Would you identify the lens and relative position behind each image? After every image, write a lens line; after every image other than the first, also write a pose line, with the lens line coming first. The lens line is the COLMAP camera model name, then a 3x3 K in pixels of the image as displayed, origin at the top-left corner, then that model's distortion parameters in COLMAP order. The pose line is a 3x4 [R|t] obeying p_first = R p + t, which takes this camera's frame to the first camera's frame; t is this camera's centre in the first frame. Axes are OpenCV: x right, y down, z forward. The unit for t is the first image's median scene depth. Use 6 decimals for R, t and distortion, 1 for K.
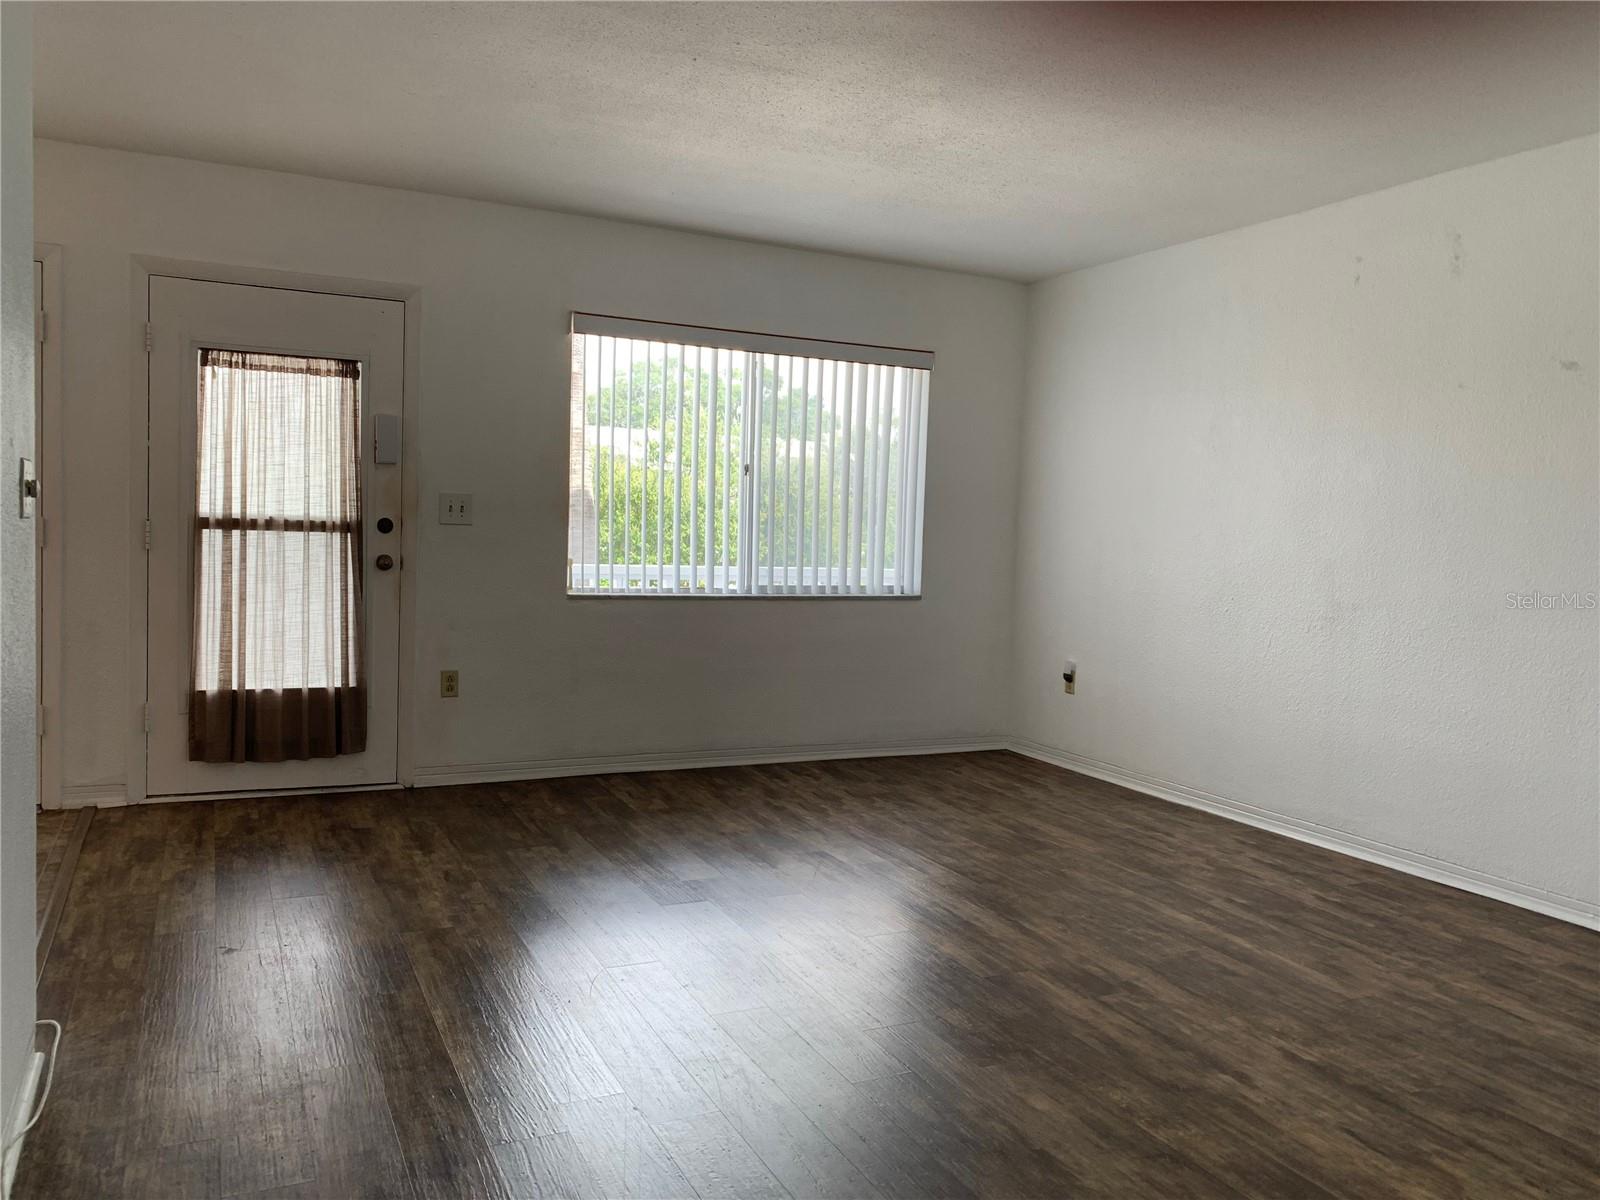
lens RADIAL K [[1228.6, 0, 800.0], [0, 1228.6, 600.0], [0, 0, 1]] dist [0.050757, -0.010456]
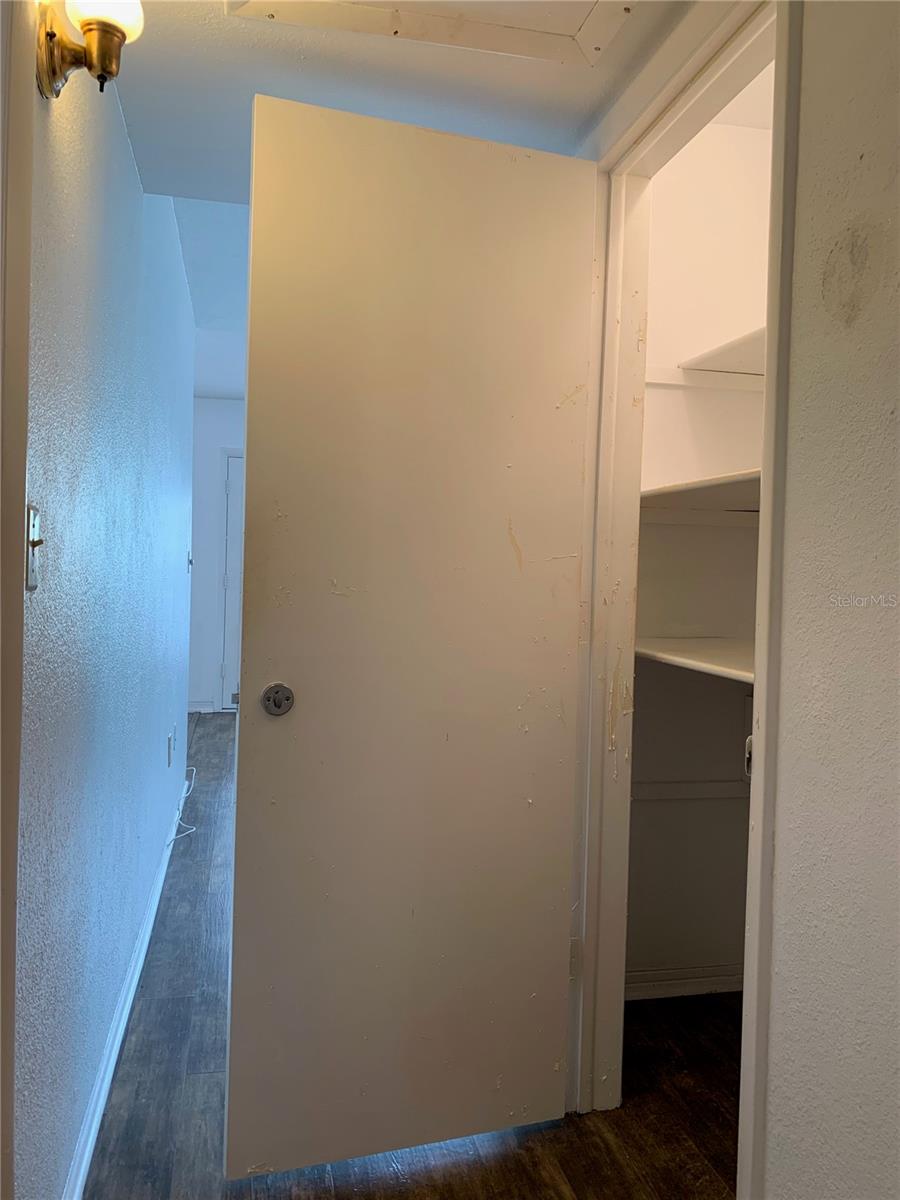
lens RADIAL K [[921.4, 0, 450.0], [0, 921.4, 600.0], [0, 0, 1]] dist [0.050757, -0.010456]
pose [[0.972053, -0.008069, -0.234621, 0.295147], [0.001019, 0.999545, -0.030153, 0.040471], [0.234758, 0.029071, 0.971619, -0.589278]]
